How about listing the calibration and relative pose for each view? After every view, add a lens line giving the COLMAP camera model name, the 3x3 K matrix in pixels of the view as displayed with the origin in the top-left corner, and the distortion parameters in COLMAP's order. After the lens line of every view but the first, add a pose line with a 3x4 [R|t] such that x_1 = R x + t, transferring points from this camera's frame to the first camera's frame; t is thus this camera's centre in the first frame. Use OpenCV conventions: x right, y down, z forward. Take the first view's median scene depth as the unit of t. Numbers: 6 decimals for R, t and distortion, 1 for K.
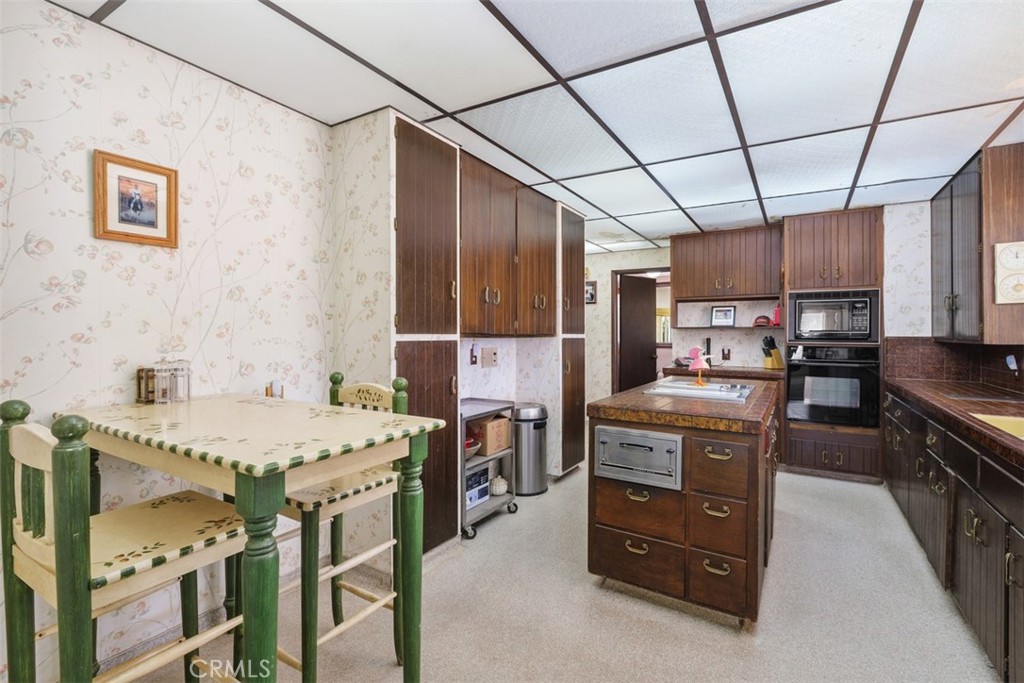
lens RADIAL K [[471.6, 0, 511.8], [0, 471.6, 335.0], [0, 0, 1]] dist [-0.000903, 0.000080]
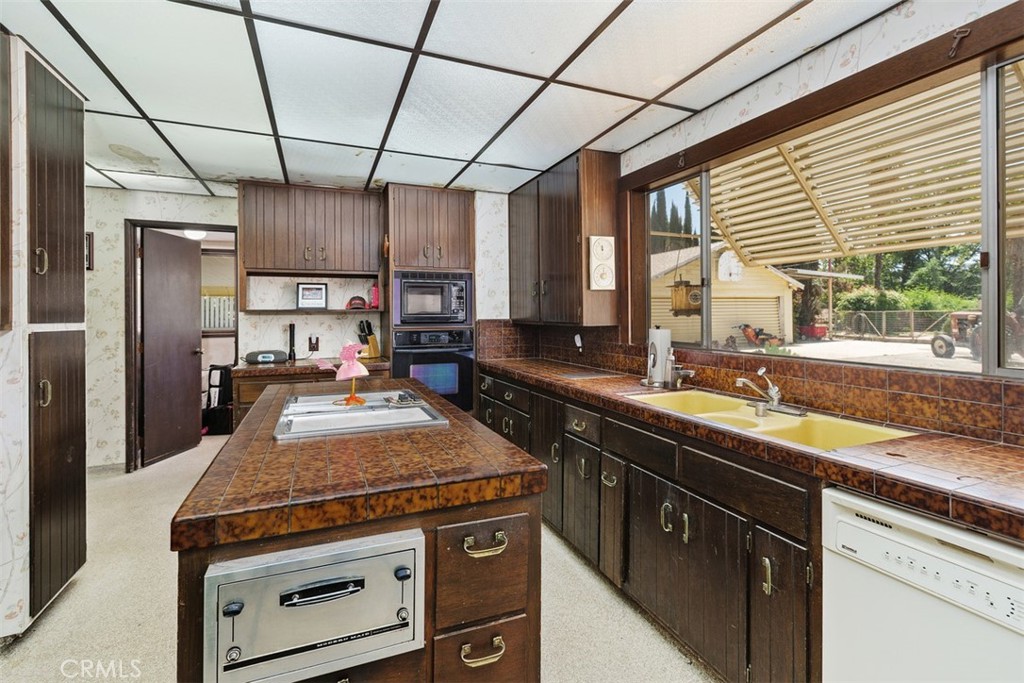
lens RADIAL K [[471.6, 0, 512.8], [0, 471.6, 312.5], [0, 0, 1]] dist [-0.000903, 0.000080]
pose [[0.586985, -0.002375, 0.809594, 0.010051], [0.010735, 0.999931, -0.004850, -0.005782], [-0.809527, 0.011538, 0.586970, 0.320683]]
